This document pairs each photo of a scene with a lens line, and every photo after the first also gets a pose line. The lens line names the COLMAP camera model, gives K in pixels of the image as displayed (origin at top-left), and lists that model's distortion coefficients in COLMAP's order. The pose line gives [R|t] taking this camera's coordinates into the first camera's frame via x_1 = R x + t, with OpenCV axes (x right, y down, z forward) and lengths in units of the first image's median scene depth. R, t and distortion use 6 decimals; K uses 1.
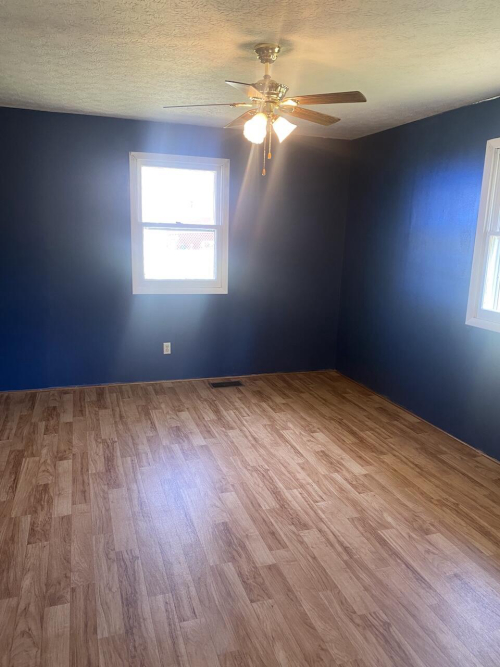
lens RADIAL K [[523.7, 0, 244.2], [0, 523.7, 327.7], [0, 0, 1]] dist [0.019391, -0.020332]
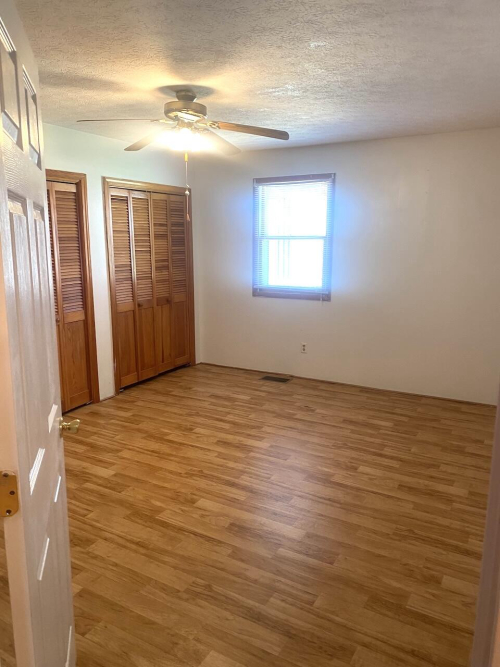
lens RADIAL K [[503.7, 0, 243.5], [0, 503.7, 339.7], [0, 0, 1]] dist [-0.003674, 0.019028]
pose [[0.752071, -0.164704, 0.638171, -0.283562], [0.155397, 0.985286, 0.071158, -0.025315], [-0.640501, 0.045654, 0.766599, 0.097852]]
